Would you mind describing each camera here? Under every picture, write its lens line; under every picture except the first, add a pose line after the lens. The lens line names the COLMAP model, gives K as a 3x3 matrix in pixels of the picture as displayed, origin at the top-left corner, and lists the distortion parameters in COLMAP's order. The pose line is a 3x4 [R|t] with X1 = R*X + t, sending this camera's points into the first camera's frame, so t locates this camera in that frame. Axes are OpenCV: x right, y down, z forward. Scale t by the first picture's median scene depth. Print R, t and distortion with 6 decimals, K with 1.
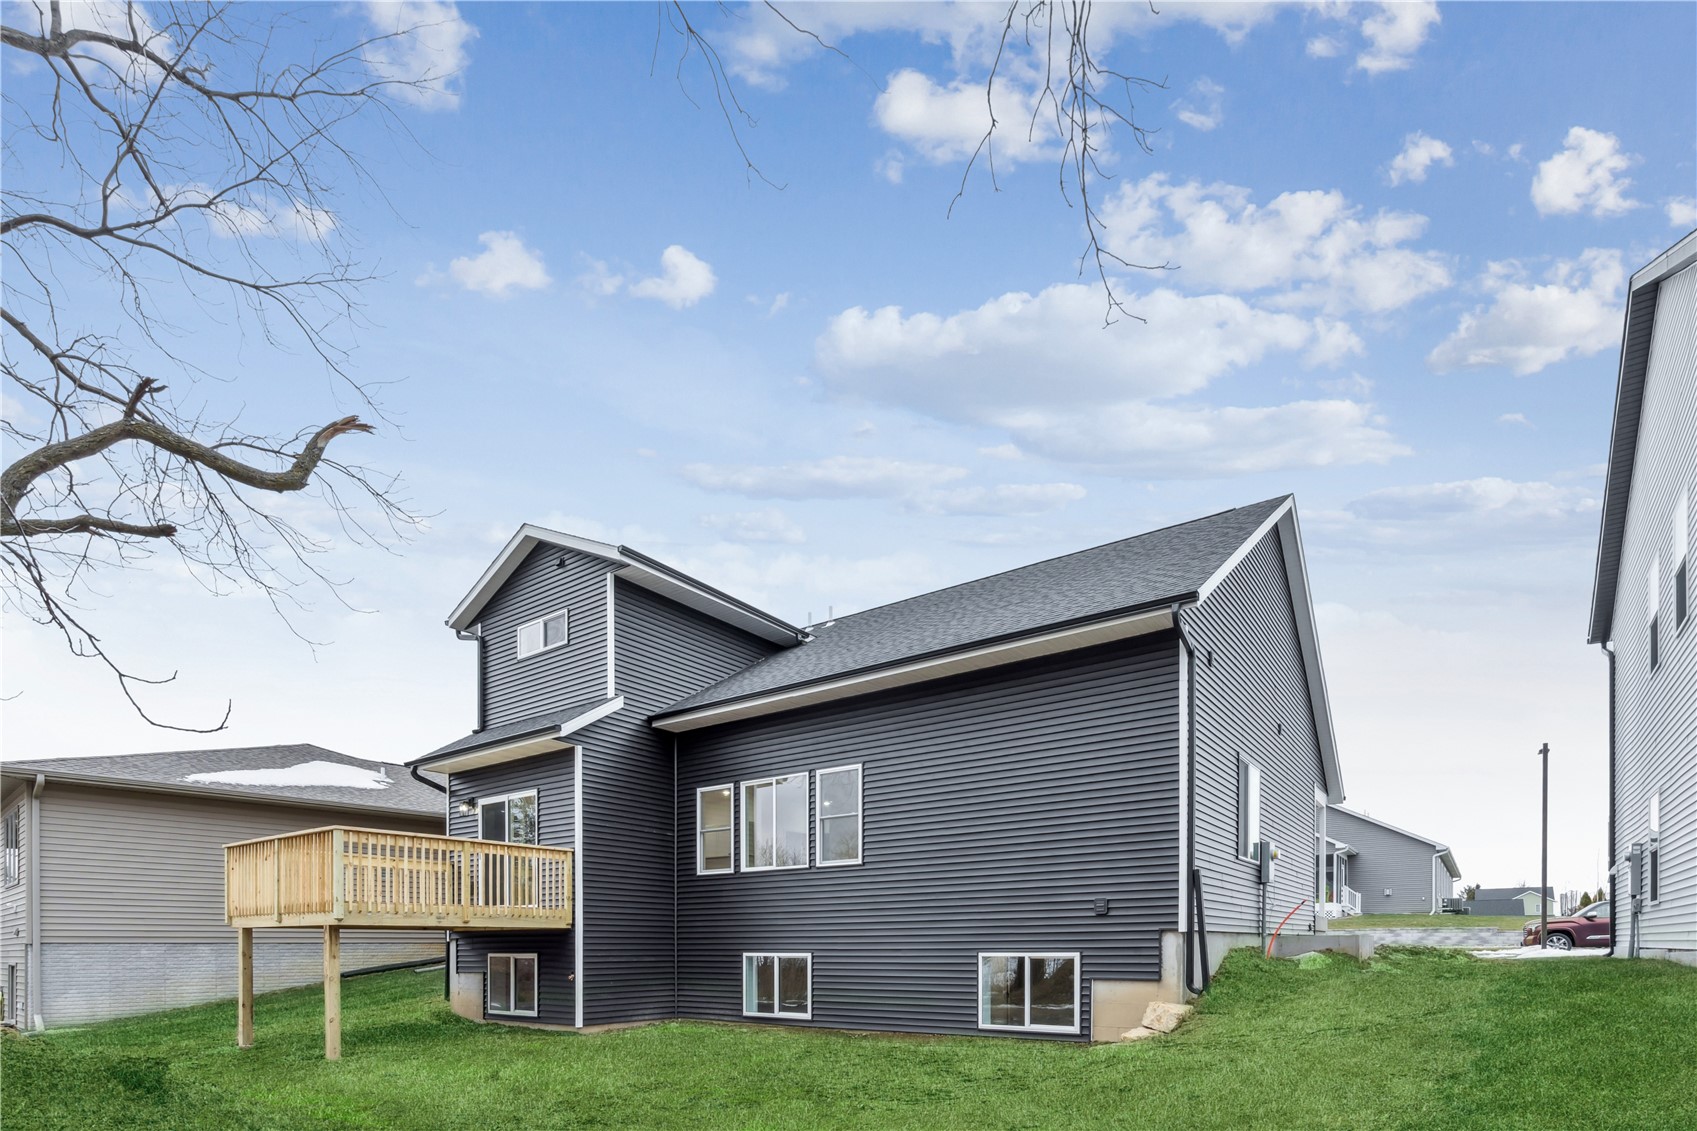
lens RADIAL K [[770.0, 0, 848.7], [0, 770.0, 557.9], [0, 0, 1]] dist [-0.002014, 0.001390]
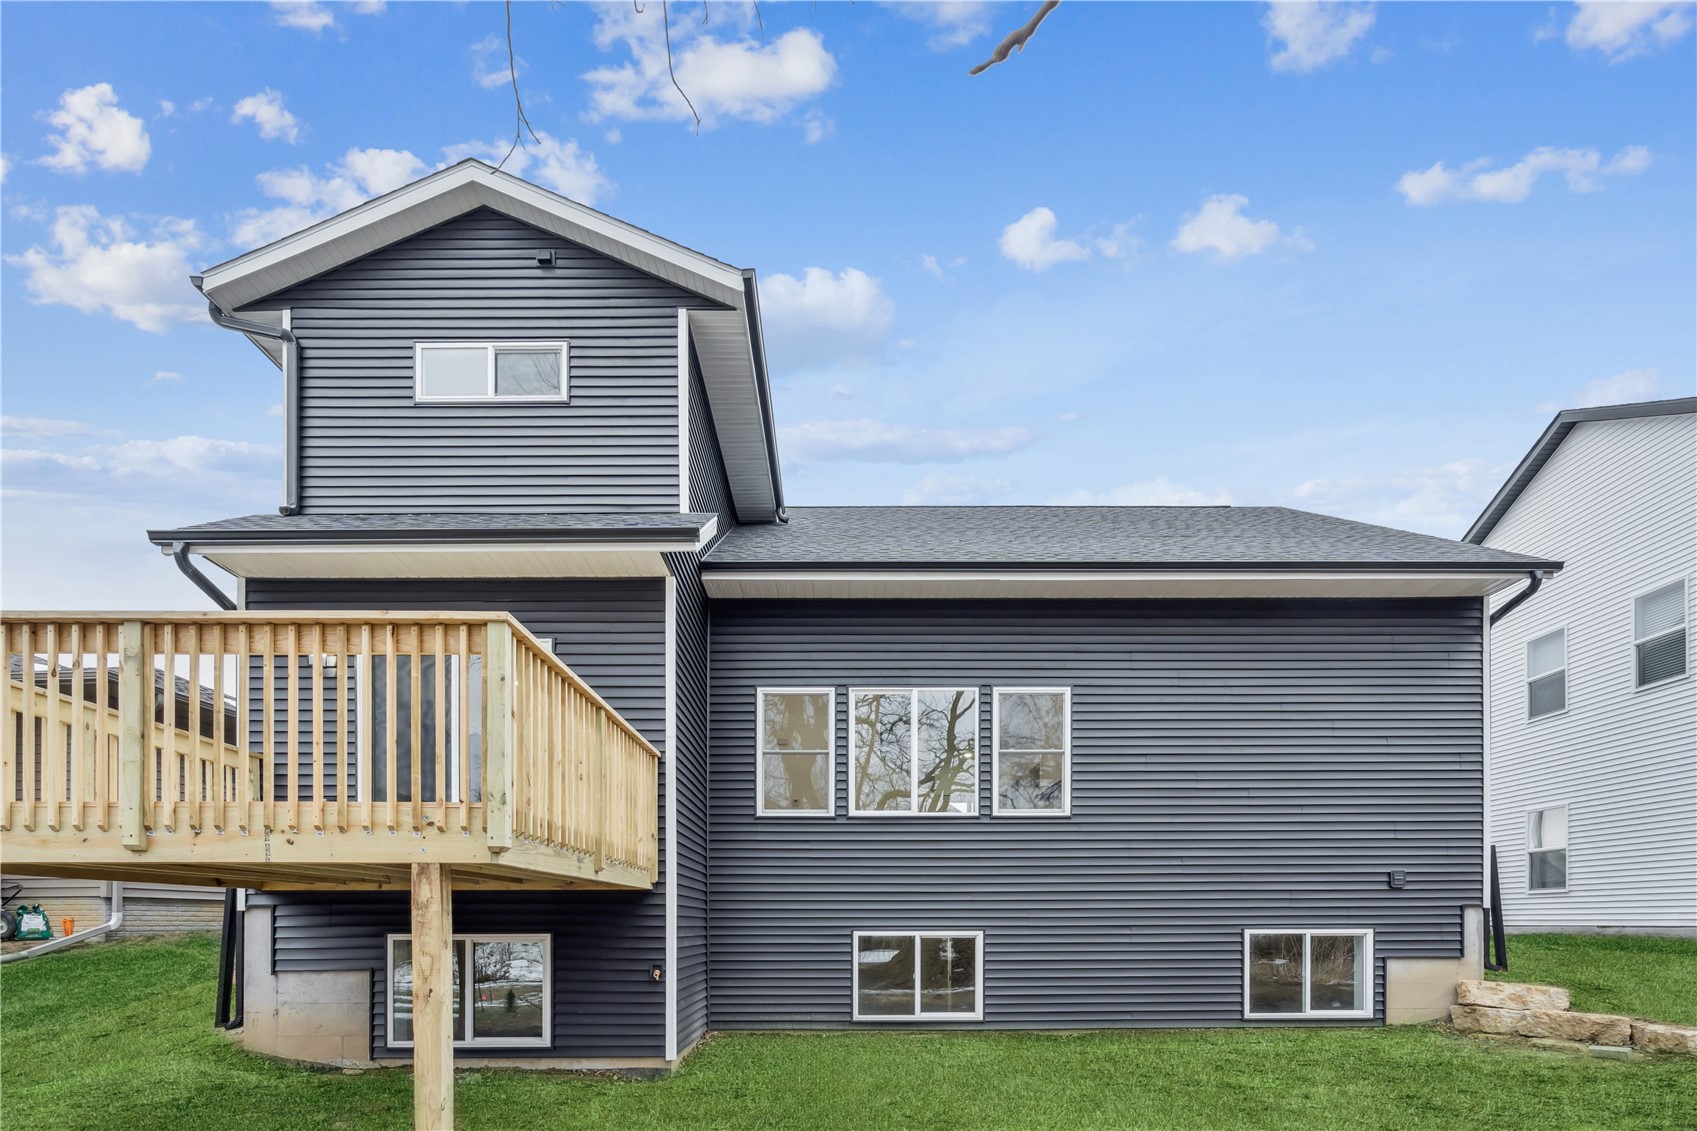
lens RADIAL K [[855.2, 0, 854.8], [0, 855.2, 572.7], [0, 0, 1]] dist [0.003773, -0.000051]
pose [[0.801093, 0.229586, 0.552758, -0.639877], [-0.269679, 0.962907, -0.009104, 0.223572], [-0.534345, -0.141774, 0.833292, 0.431306]]
